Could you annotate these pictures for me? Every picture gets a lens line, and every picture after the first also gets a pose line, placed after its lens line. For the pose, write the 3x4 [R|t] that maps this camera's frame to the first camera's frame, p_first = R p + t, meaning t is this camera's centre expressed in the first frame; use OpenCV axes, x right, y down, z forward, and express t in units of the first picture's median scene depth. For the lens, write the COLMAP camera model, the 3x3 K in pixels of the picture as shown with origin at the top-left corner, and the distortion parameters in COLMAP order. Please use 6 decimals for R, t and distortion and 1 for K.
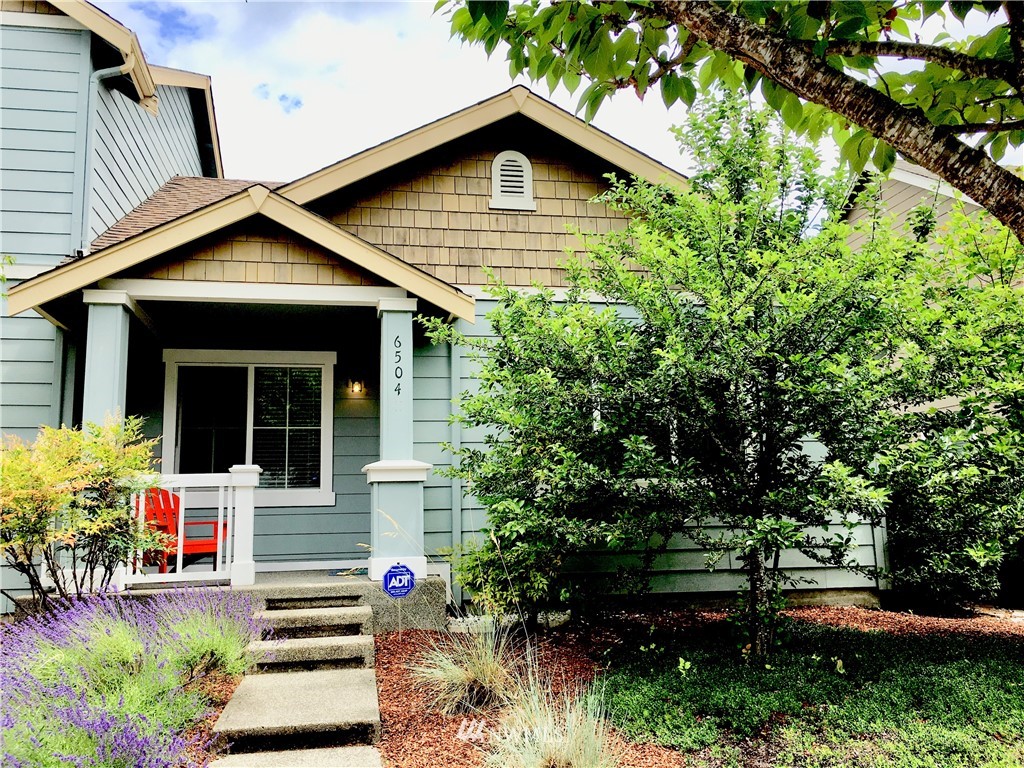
lens RADIAL K [[884.2, 0, 510.8], [0, 884.2, 388.1], [0, 0, 1]] dist [0.067568, -0.101619]
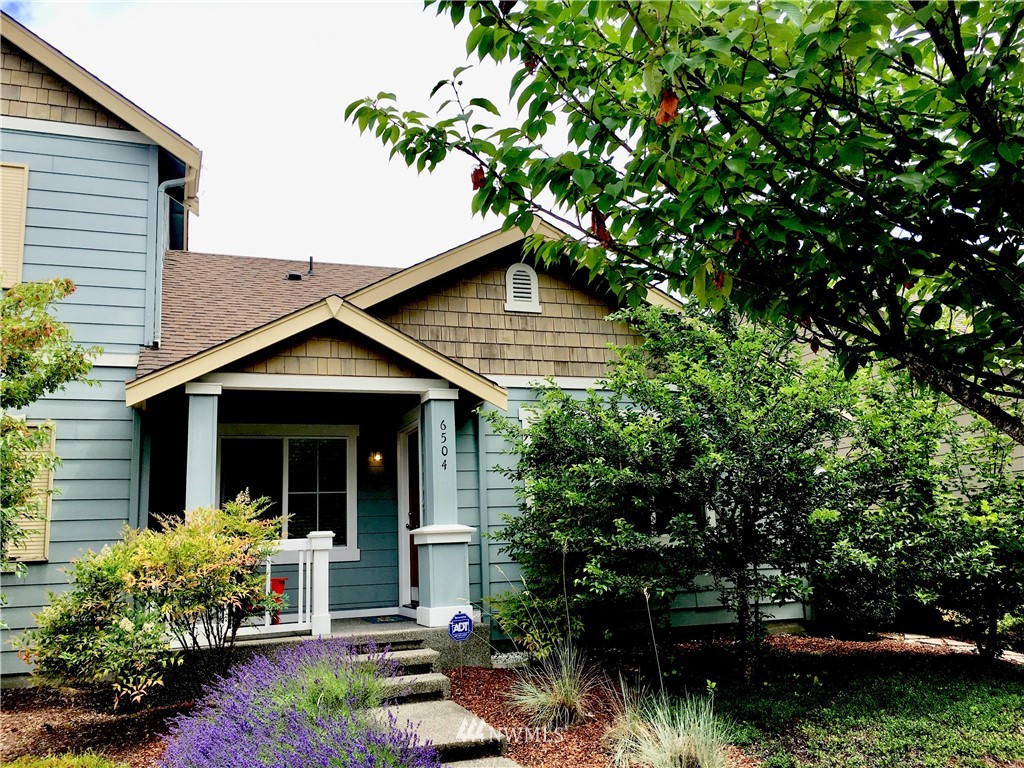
lens RADIAL K [[884.2, 0, 512.4], [0, 884.2, 381.8], [0, 0, 1]] dist [0.067568, -0.101619]
pose [[0.985451, 0.013594, 0.169413, -0.236434], [-0.006434, 0.999065, -0.042746, -0.059557], [-0.169836, 0.041034, 0.984618, -0.201586]]
